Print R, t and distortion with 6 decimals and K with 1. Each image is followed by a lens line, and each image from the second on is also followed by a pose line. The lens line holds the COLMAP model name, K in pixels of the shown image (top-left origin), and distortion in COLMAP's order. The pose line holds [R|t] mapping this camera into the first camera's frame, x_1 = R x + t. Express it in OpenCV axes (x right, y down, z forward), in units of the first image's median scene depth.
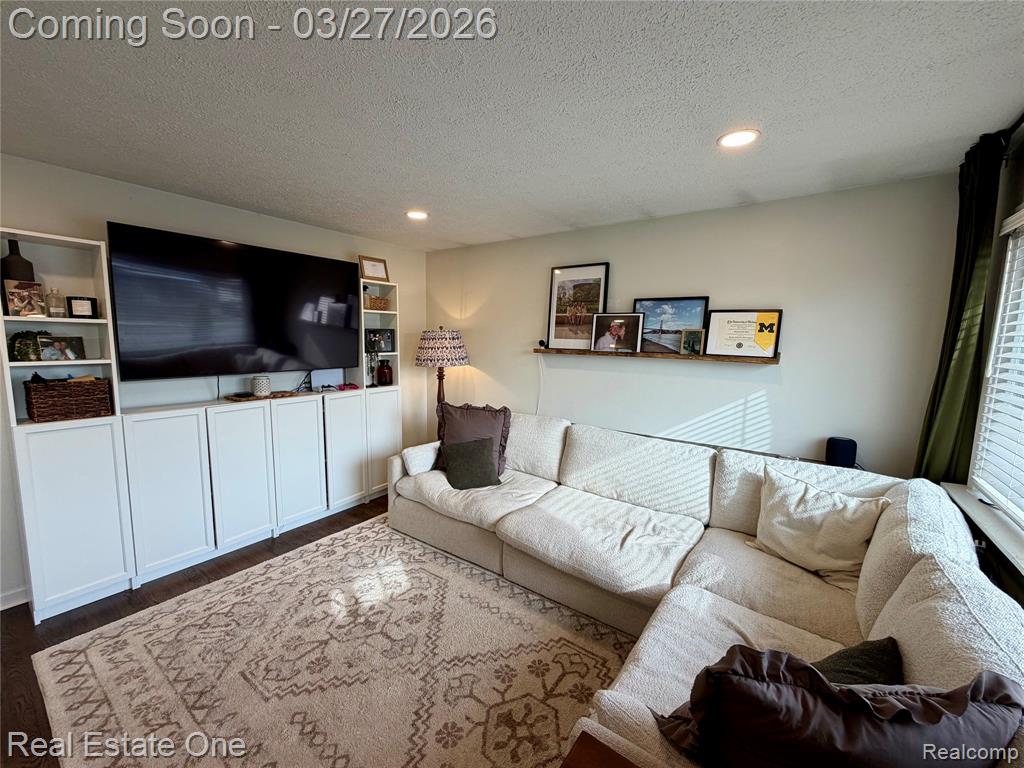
lens RADIAL K [[406.1, 0, 513.0], [0, 406.1, 387.7], [0, 0, 1]] dist [0.001415, -0.001627]
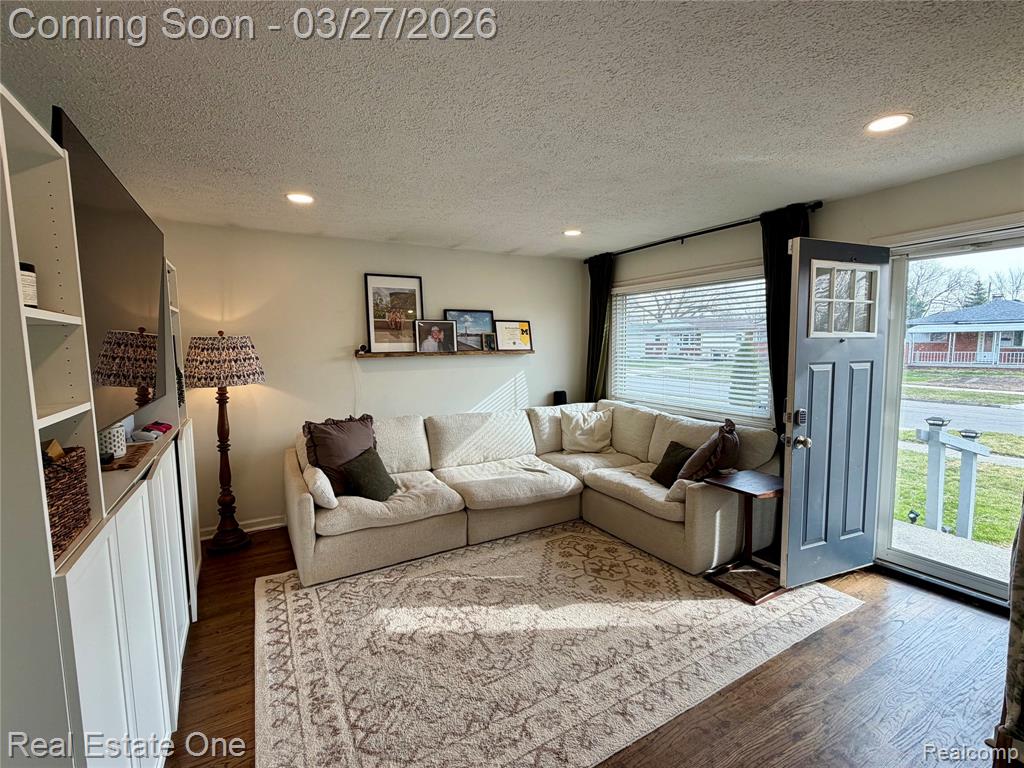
lens RADIAL K [[455.7, 0, 514.4], [0, 455.7, 385.1], [0, 0, 1]] dist [0.000695, -0.000152]
pose [[0.416329, -0.111699, 0.902327, -0.925437], [0.132906, 0.989241, 0.061136, -0.045150], [-0.899448, 0.094472, 0.426695, 0.234141]]
